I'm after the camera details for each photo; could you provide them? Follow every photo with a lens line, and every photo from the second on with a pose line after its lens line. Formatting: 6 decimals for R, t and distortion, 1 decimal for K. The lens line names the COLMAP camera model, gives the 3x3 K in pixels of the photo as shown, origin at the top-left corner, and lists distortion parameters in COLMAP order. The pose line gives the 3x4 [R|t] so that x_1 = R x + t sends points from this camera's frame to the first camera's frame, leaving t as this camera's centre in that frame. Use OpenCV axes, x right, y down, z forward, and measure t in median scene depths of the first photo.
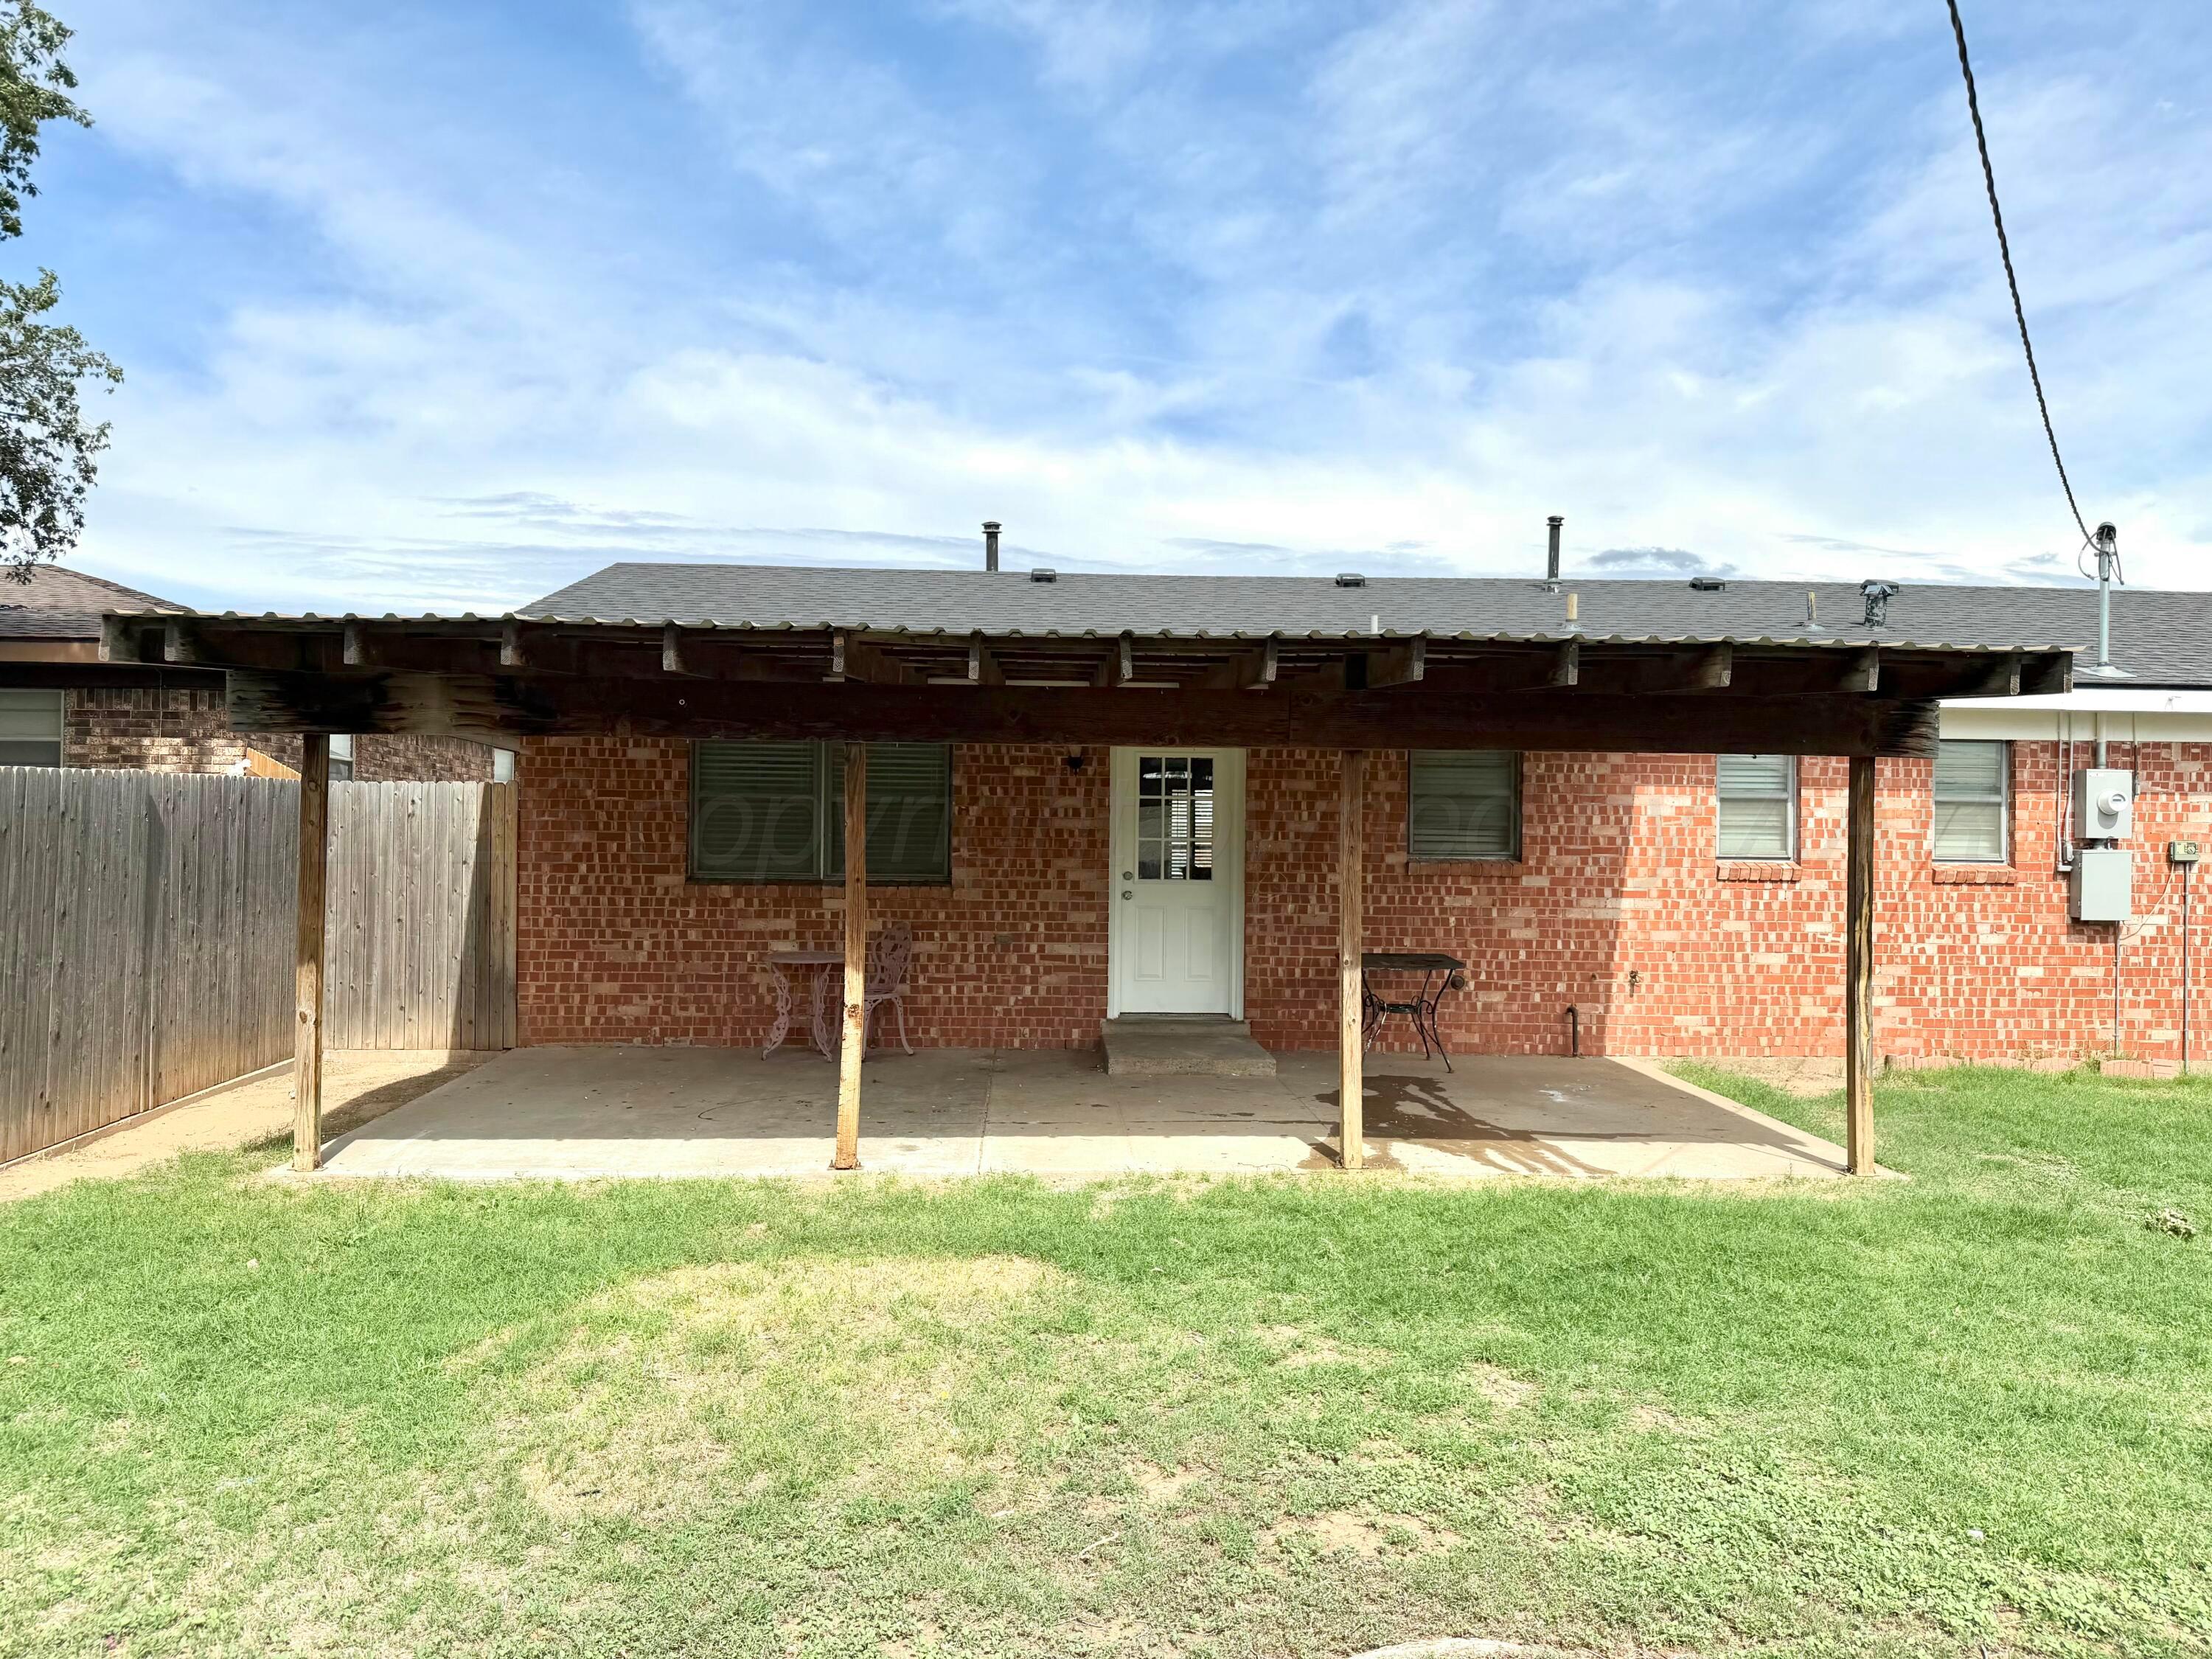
lens RADIAL K [[1530.4, 0, 1109.9], [0, 1530.4, 838.5], [0, 0, 1]] dist [0.165901, -0.304241]
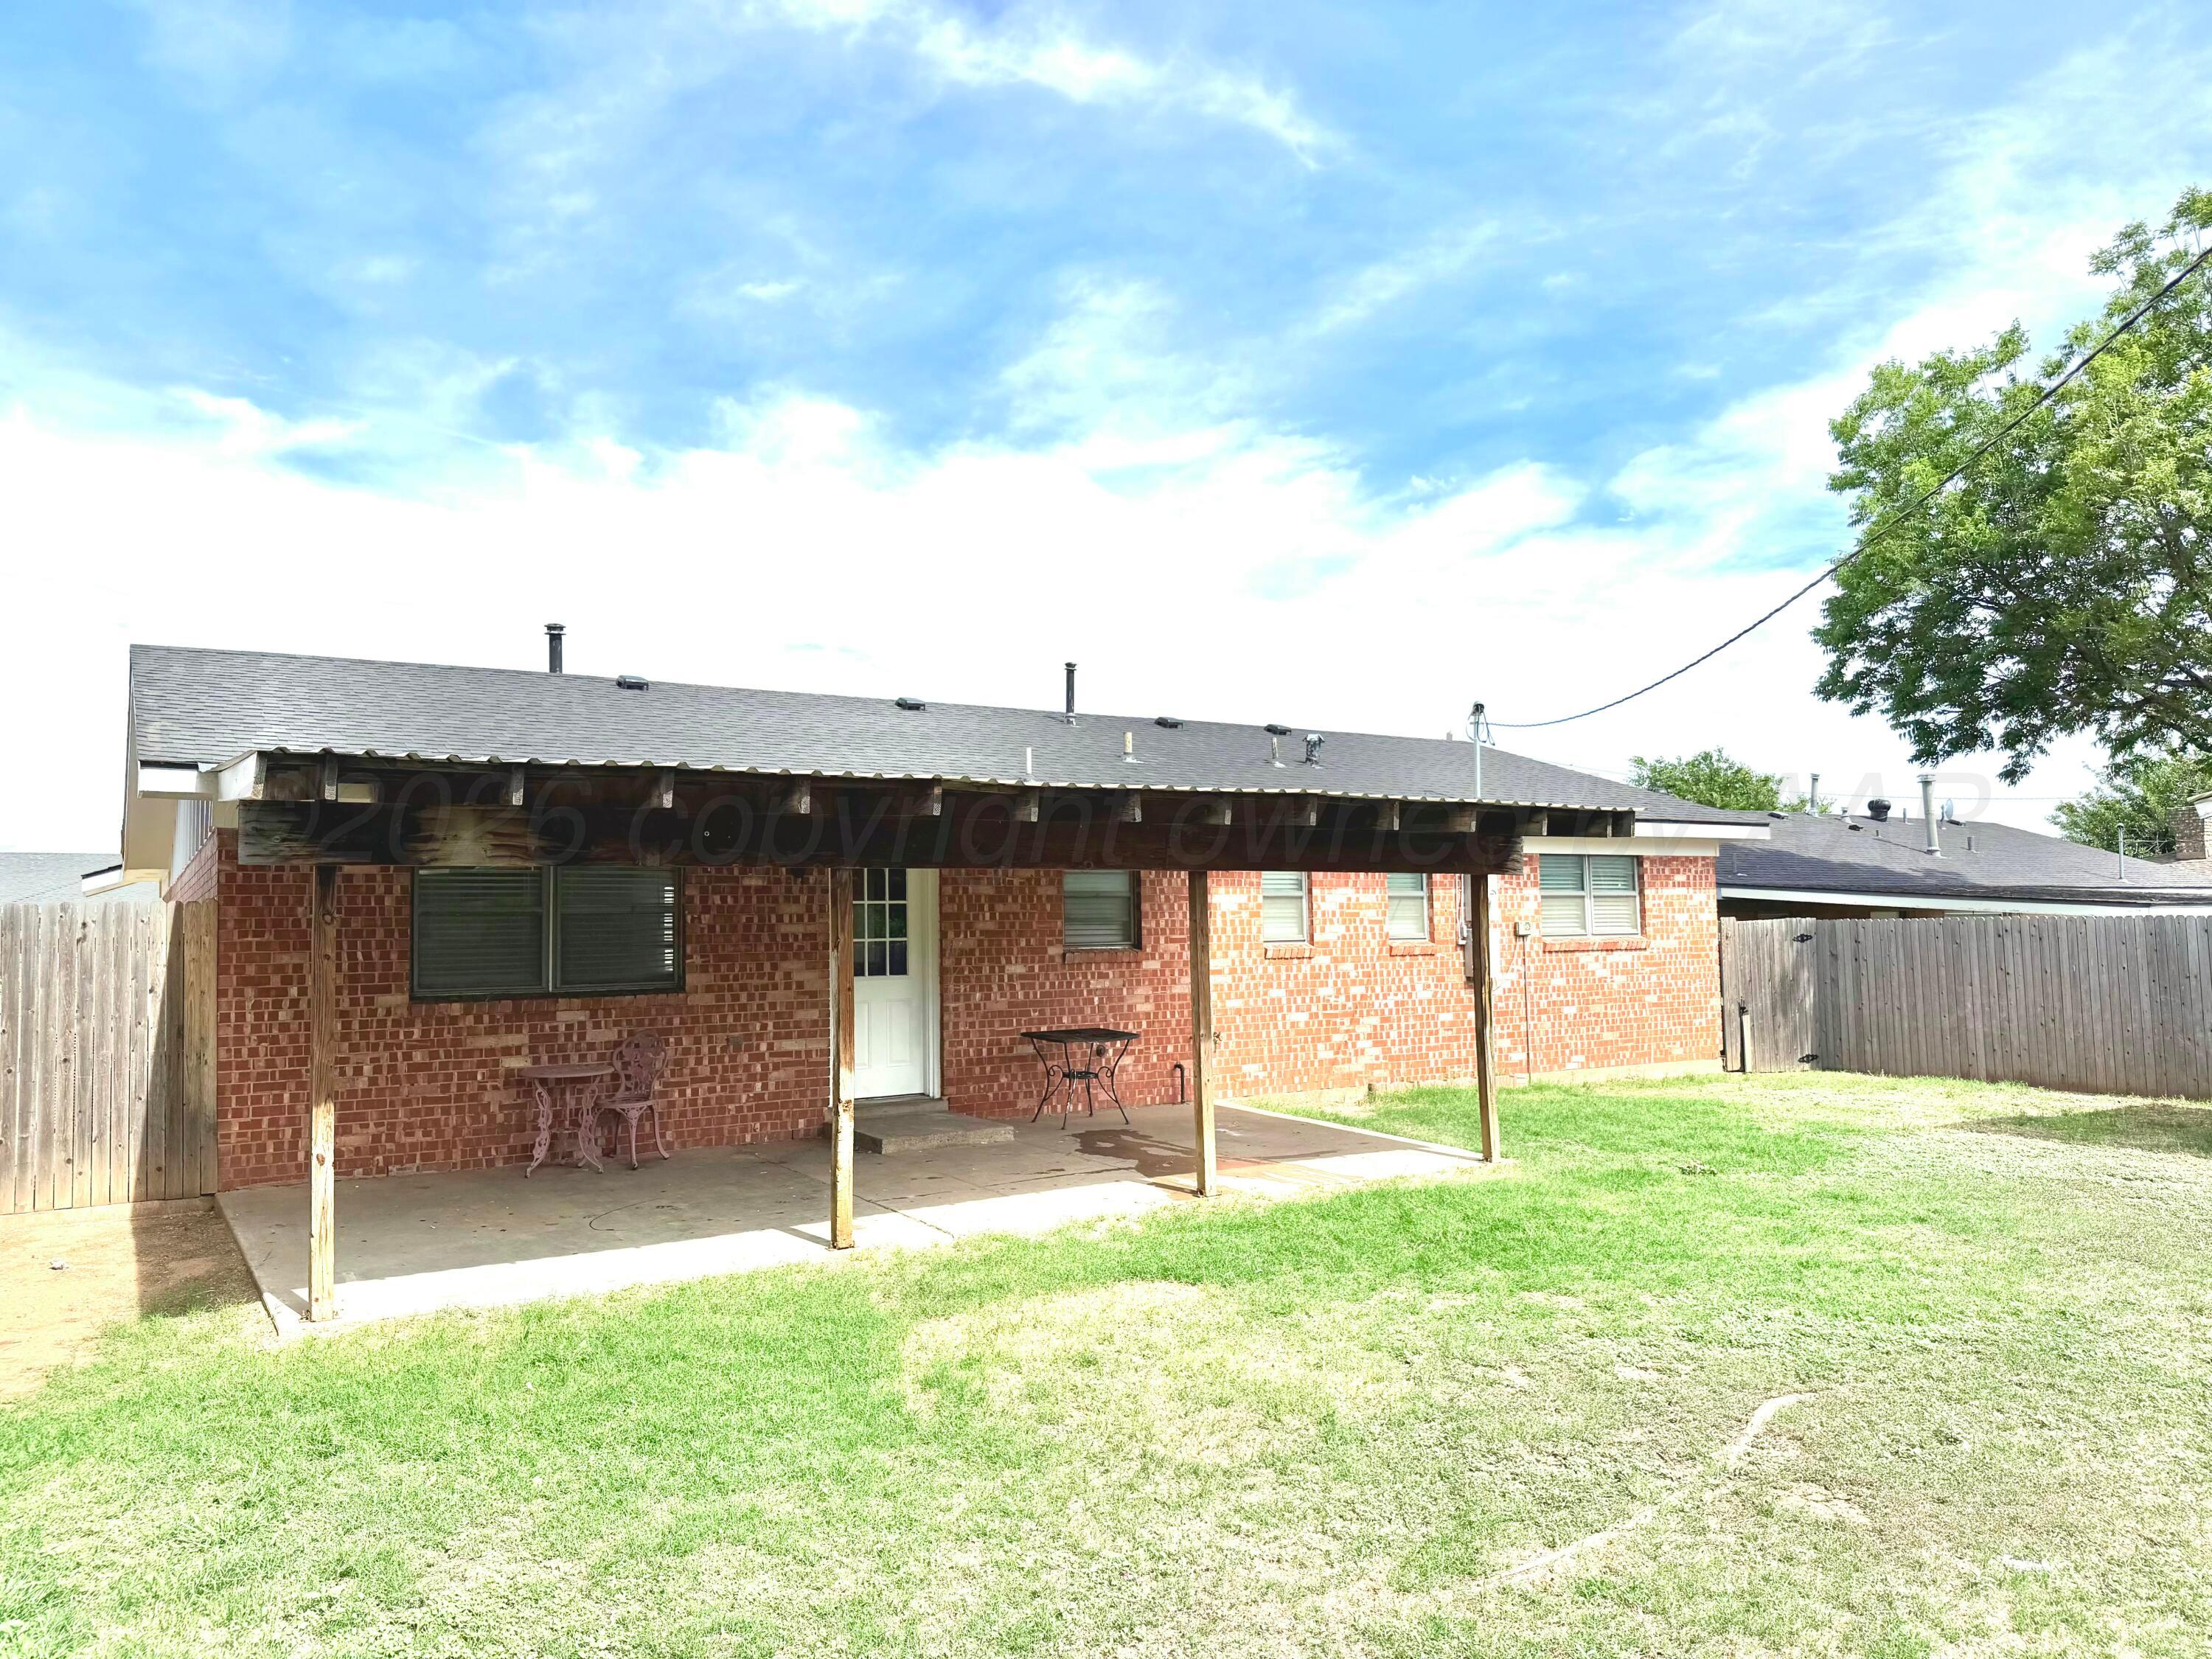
lens RADIAL K [[1530.4, 0, 1109.9], [0, 1530.4, 838.5], [0, 0, 1]] dist [0.165901, -0.304241]
pose [[0.864251, 0.004118, 0.503043, -0.377731], [0.021411, 0.998759, -0.044961, -0.019387], [-0.502604, 0.049628, 0.863091, -0.057897]]
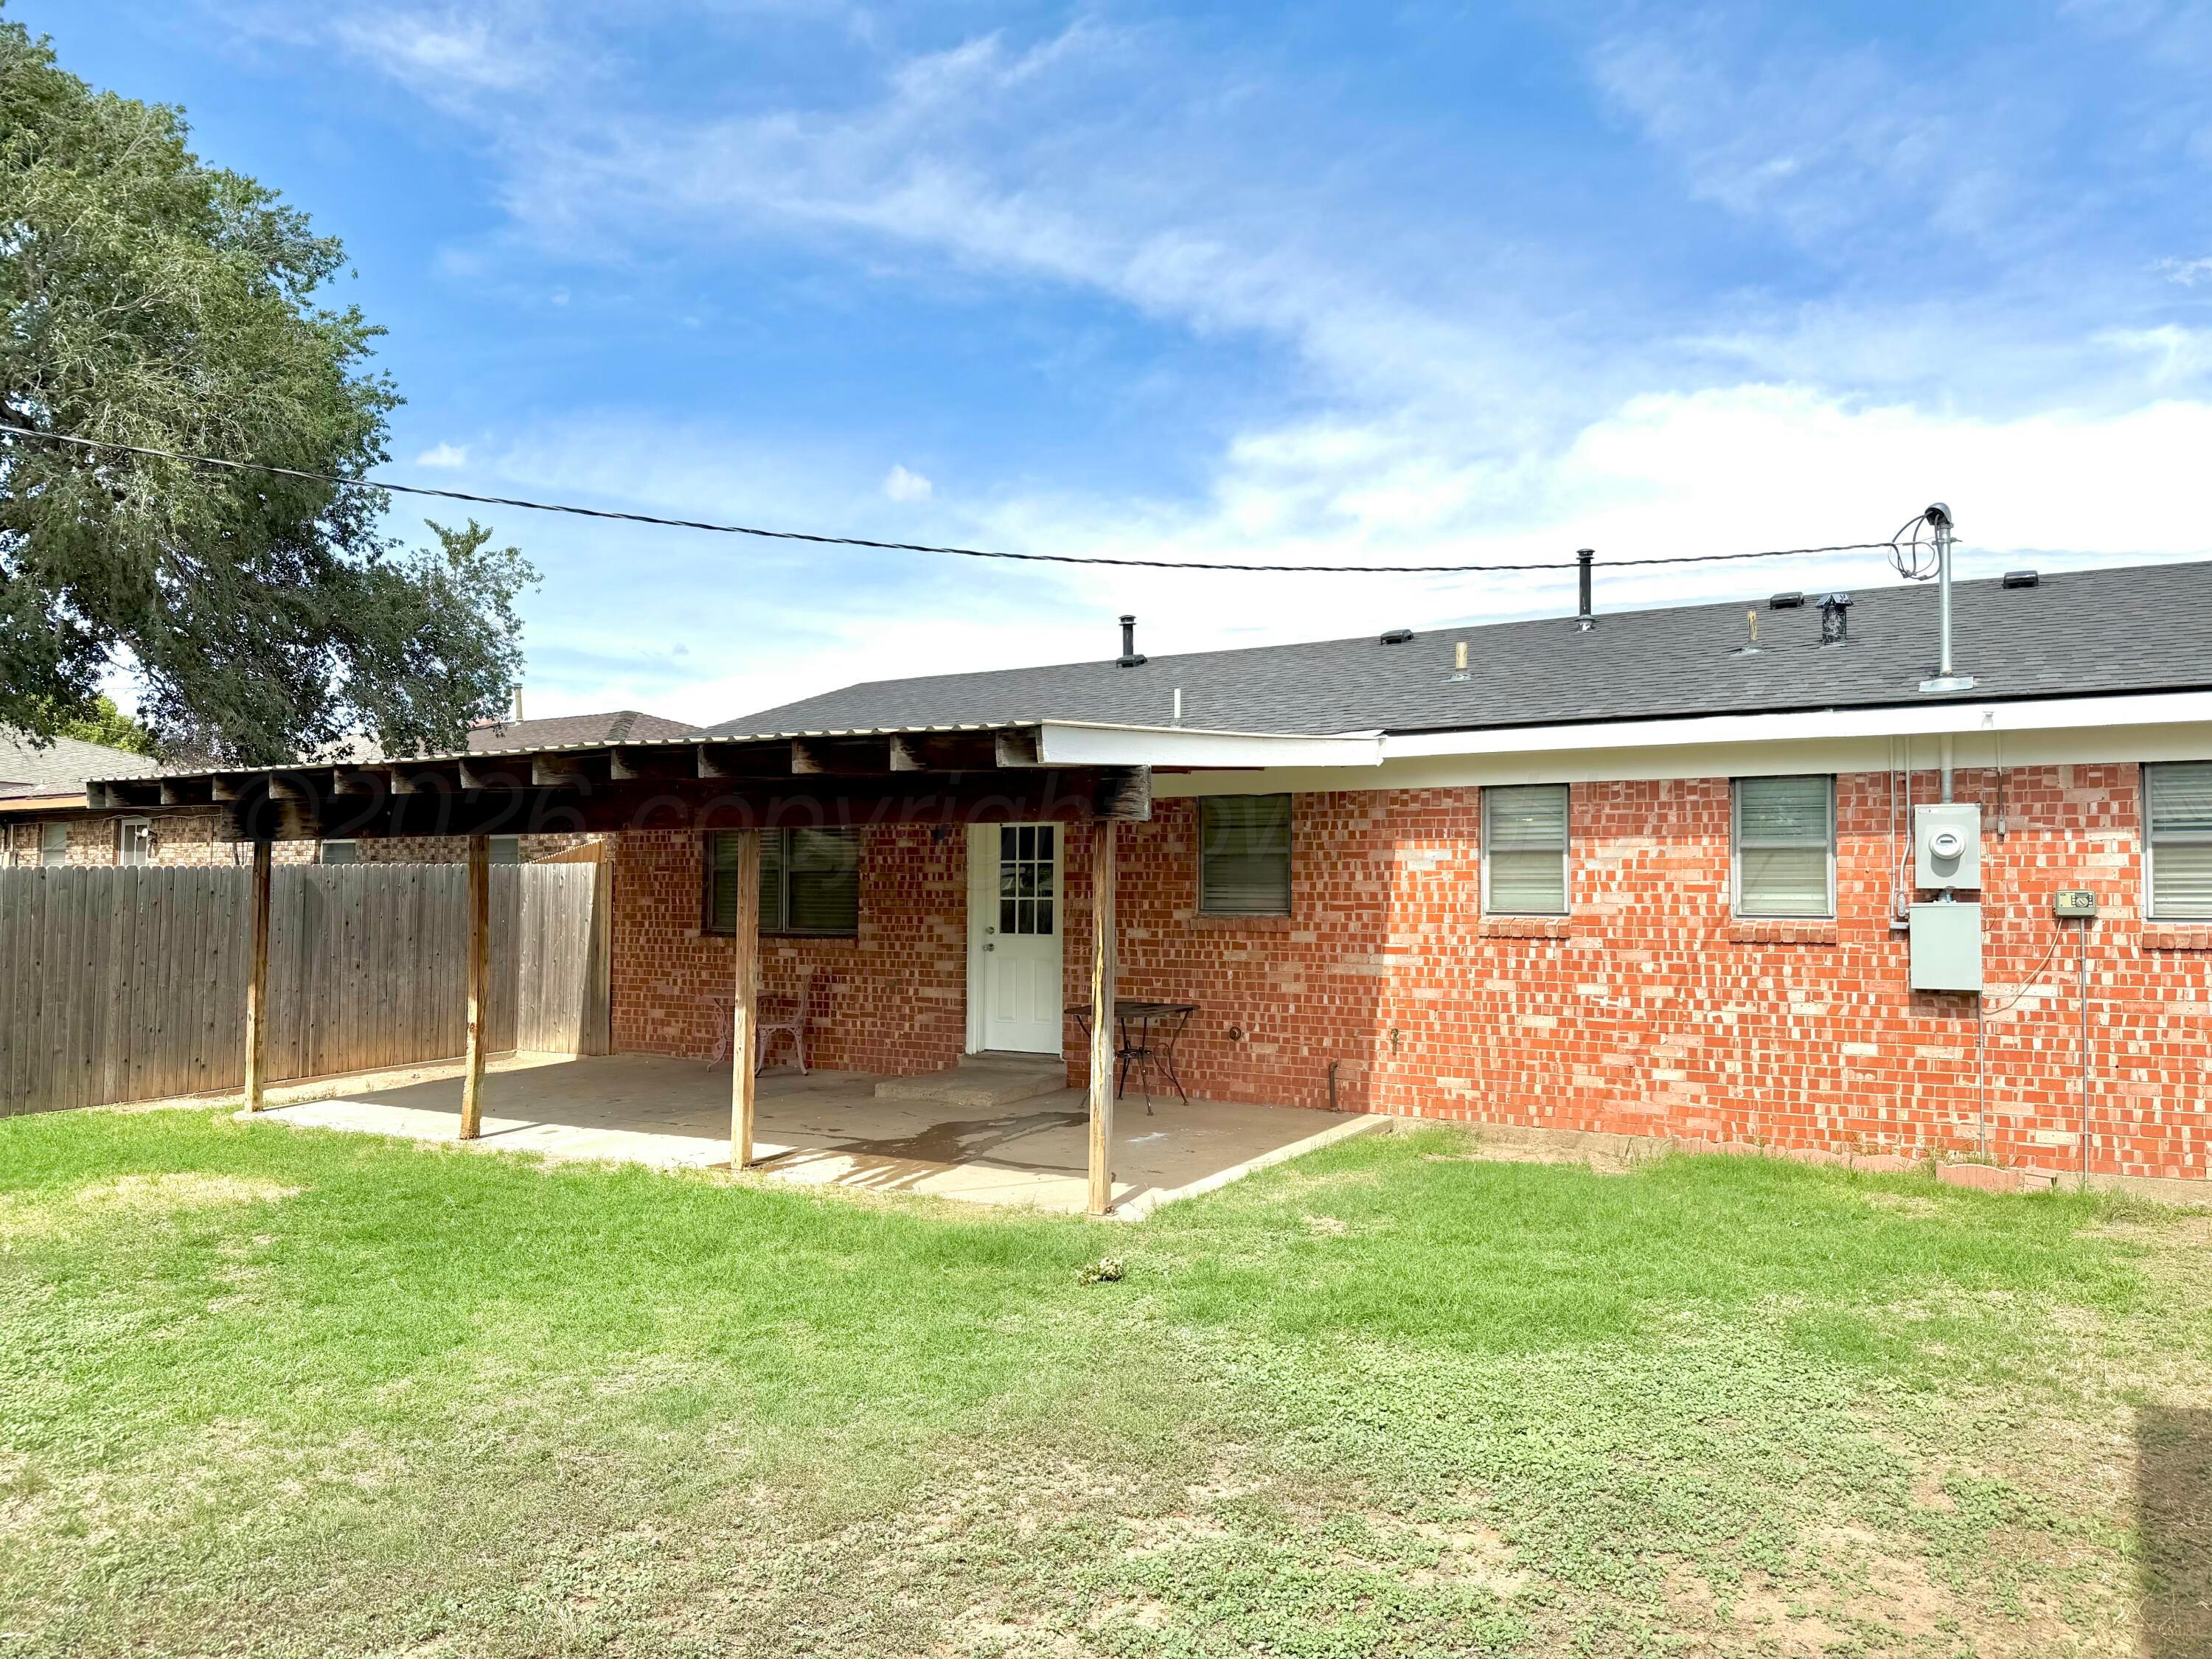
lens RADIAL K [[1530.4, 0, 1109.9], [0, 1530.4, 838.5], [0, 0, 1]] dist [0.165901, -0.304241]
pose [[0.839252, -0.029595, -0.542936, 0.720418], [0.010974, 0.999236, -0.037504, -0.000560], [0.543631, 0.025517, 0.838936, 0.077918]]
